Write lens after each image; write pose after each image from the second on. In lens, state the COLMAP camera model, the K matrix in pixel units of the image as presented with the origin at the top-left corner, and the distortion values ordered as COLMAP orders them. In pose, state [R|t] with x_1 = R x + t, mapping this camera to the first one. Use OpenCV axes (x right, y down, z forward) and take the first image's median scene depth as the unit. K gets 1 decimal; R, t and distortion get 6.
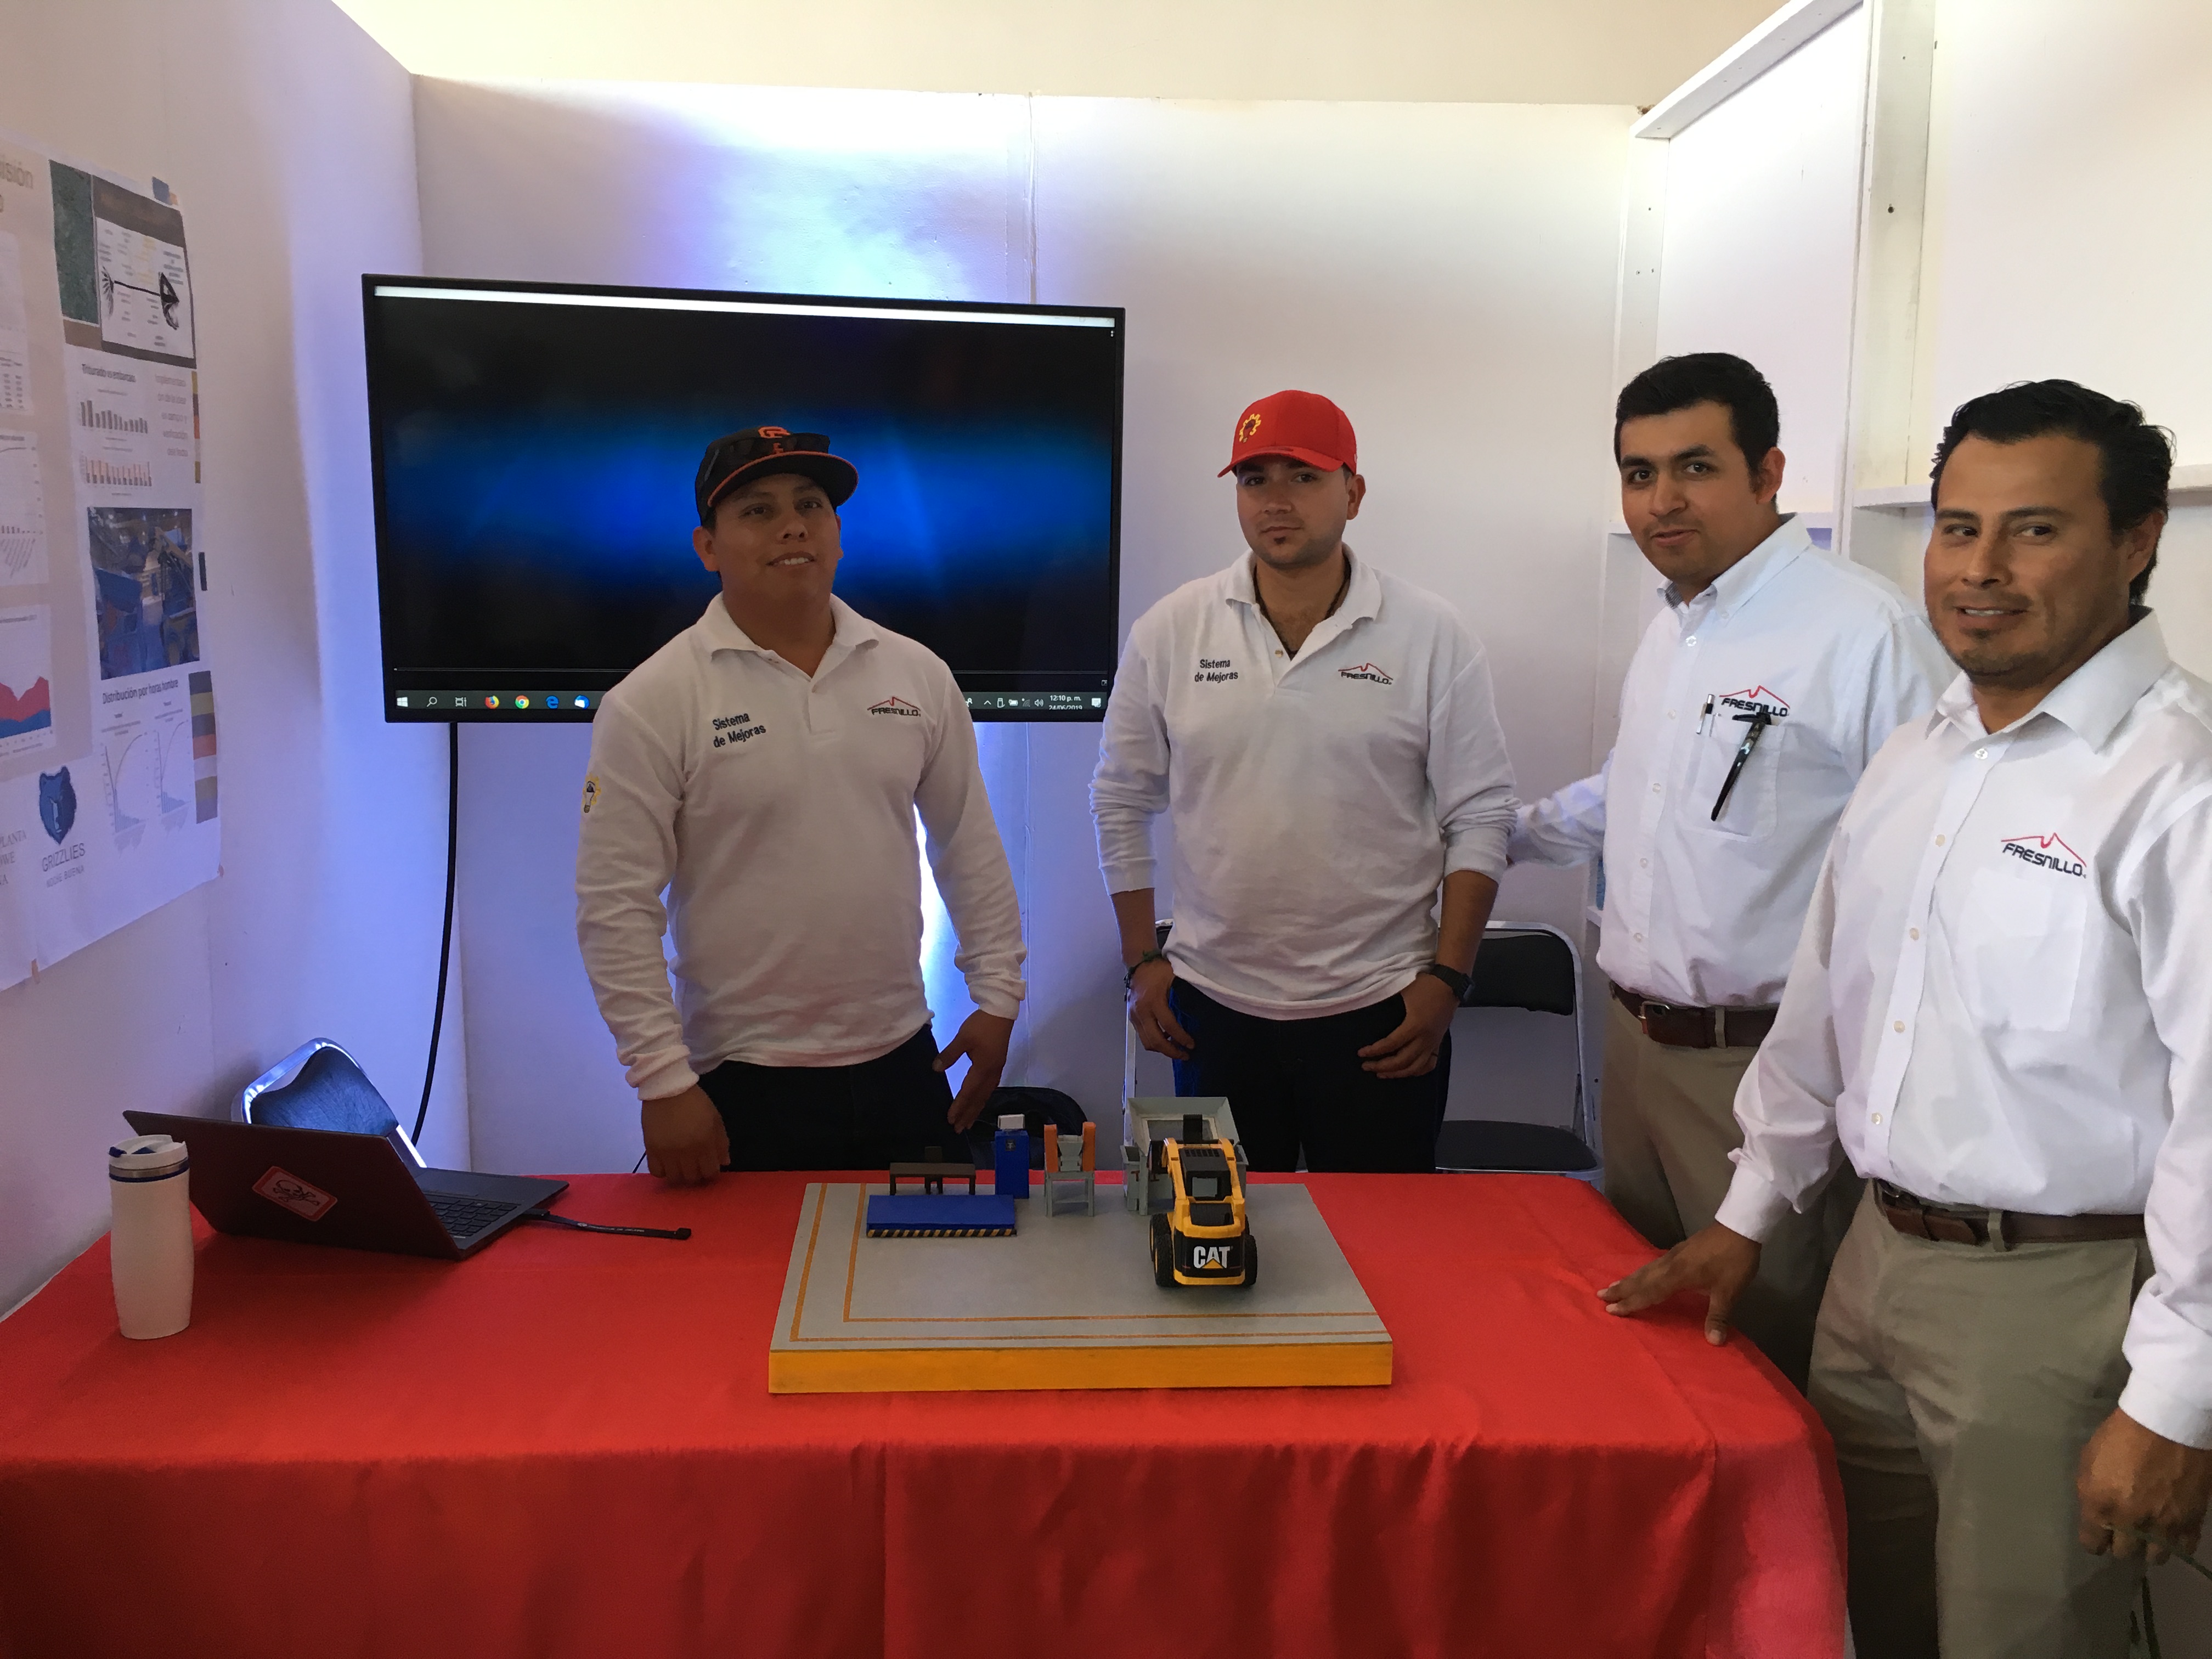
lens RADIAL K [[1806.6, 0, 1112.4], [0, 1806.6, 793.8], [0, 0, 1]] dist [0.098533, -0.109108]
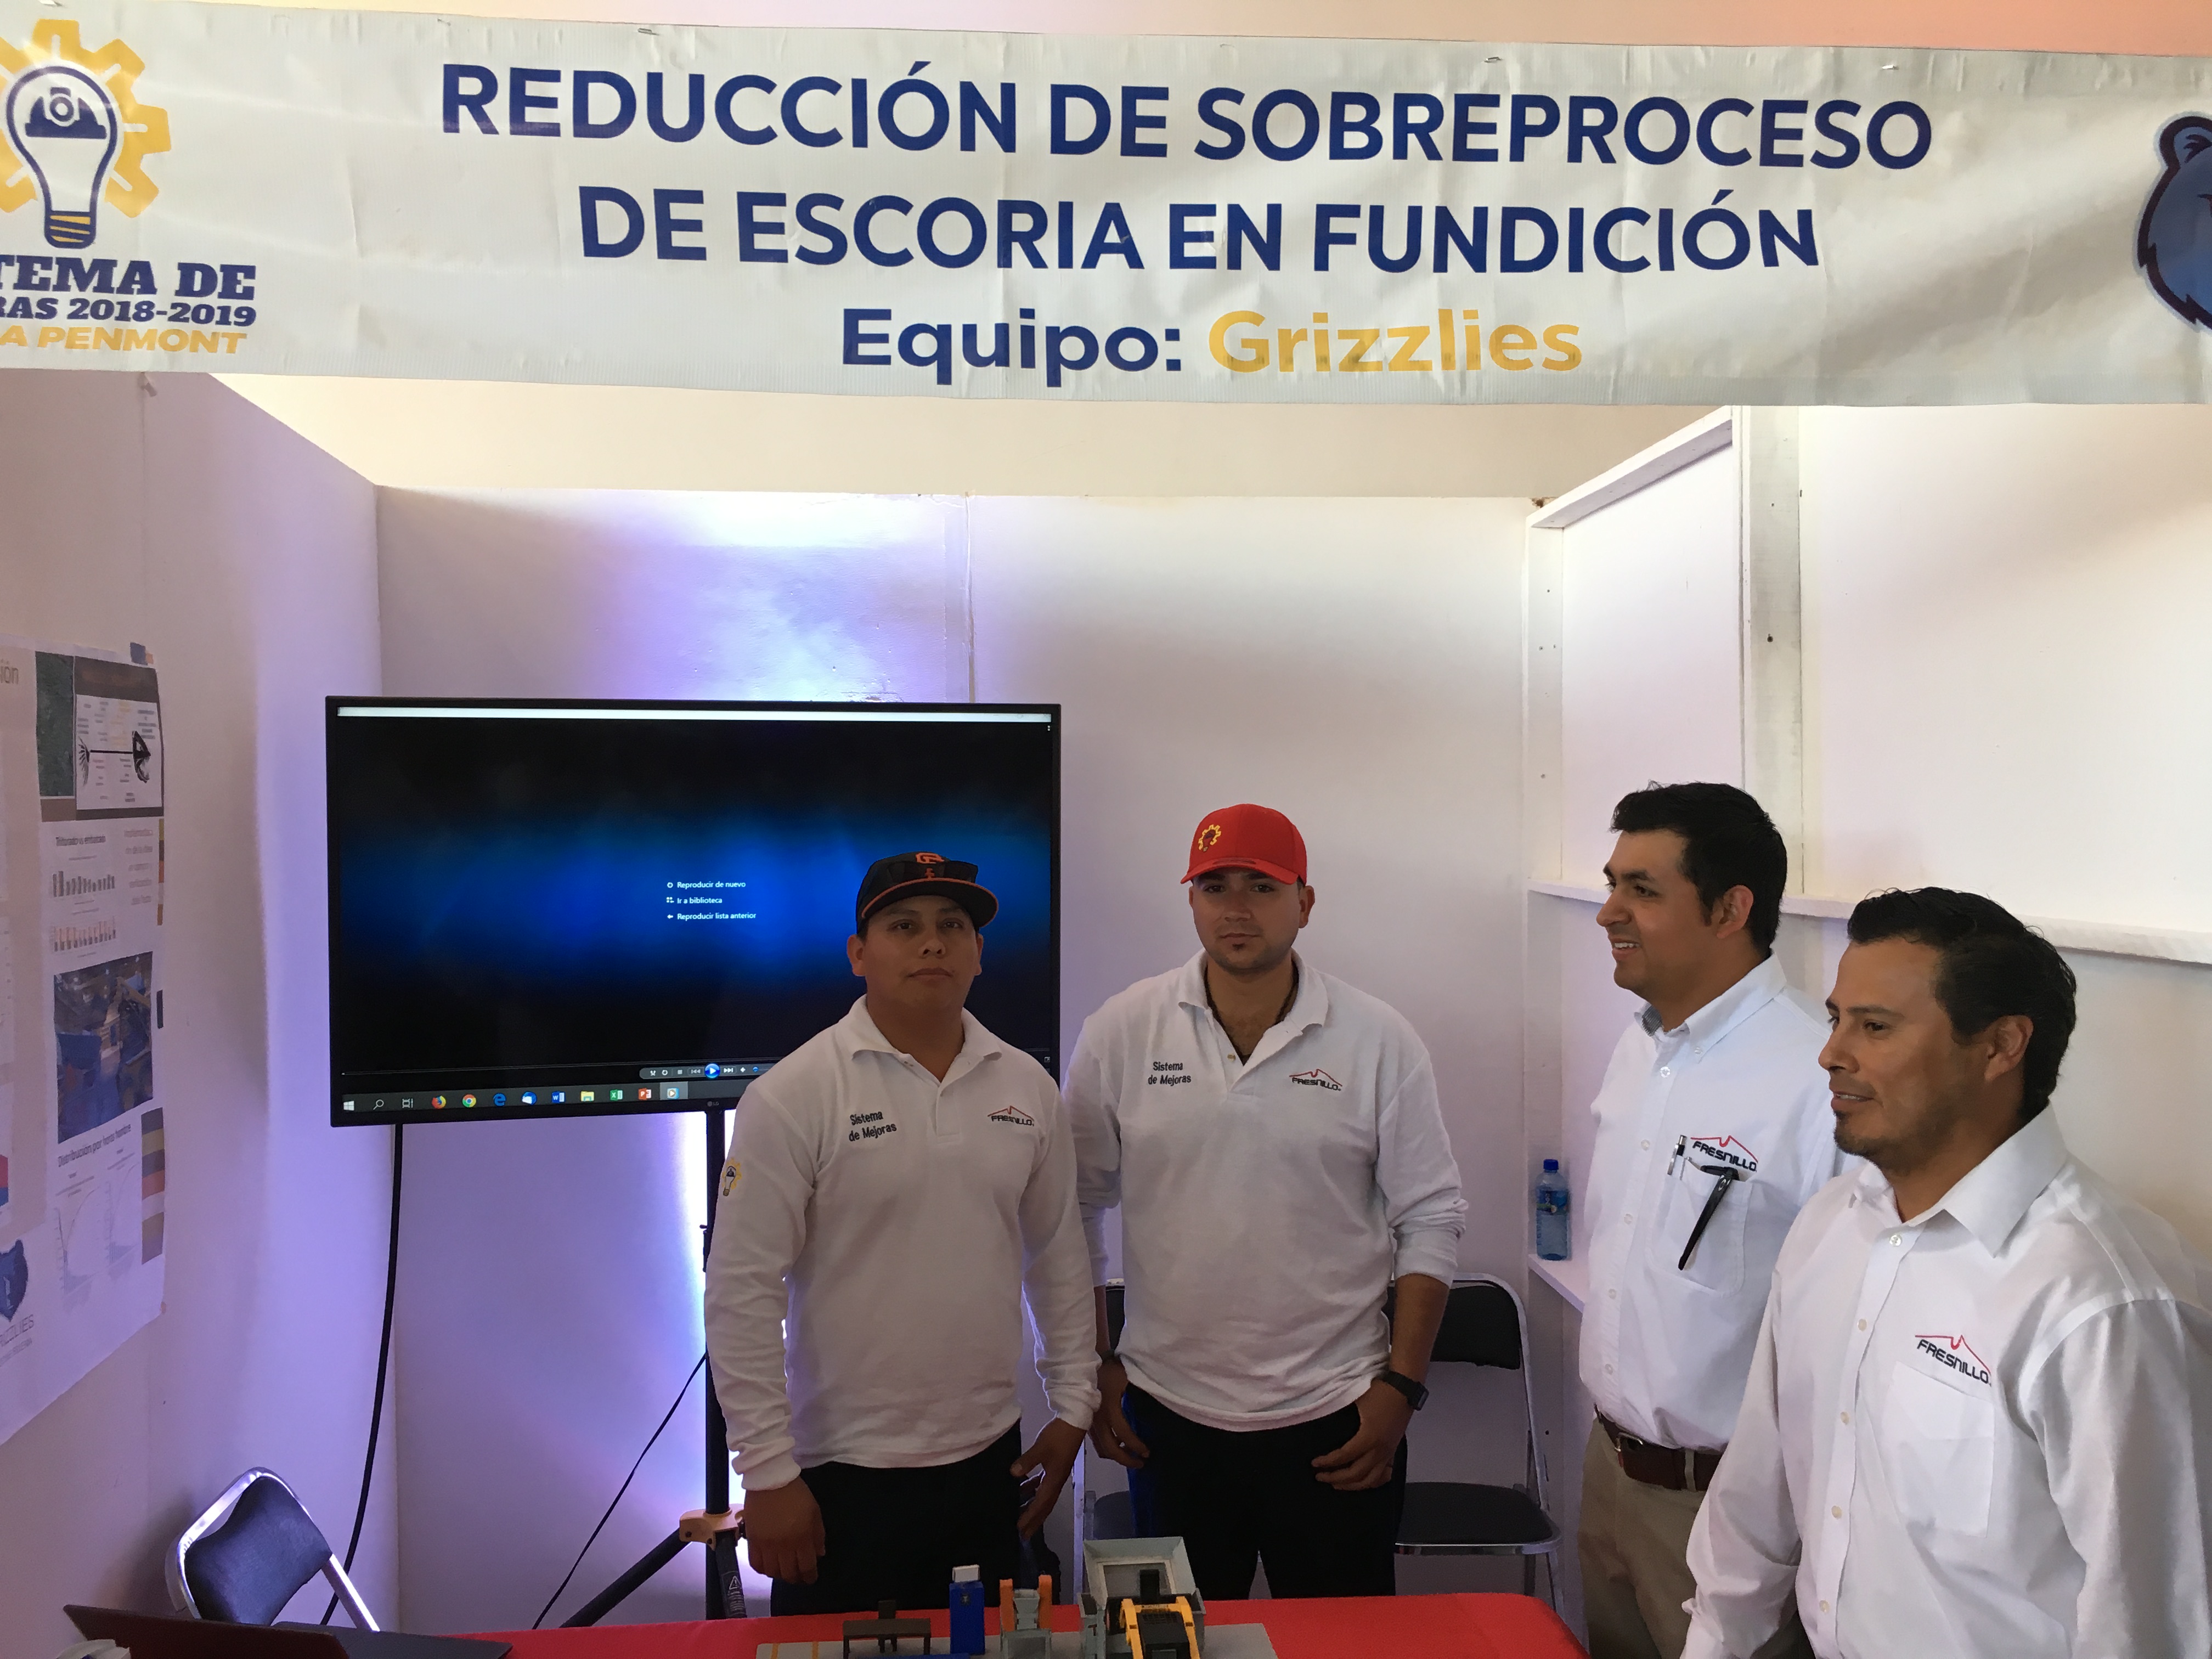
lens RADIAL K [[1806.6, 0, 1106.6], [0, 1806.6, 818.7], [0, 0, 1]] dist [0.098533, -0.109108]
pose [[0.999213, -0.018128, 0.035293, -0.006838], [0.022235, 0.992561, -0.119699, -0.106181], [-0.032861, 0.120389, 0.992183, -0.044534]]
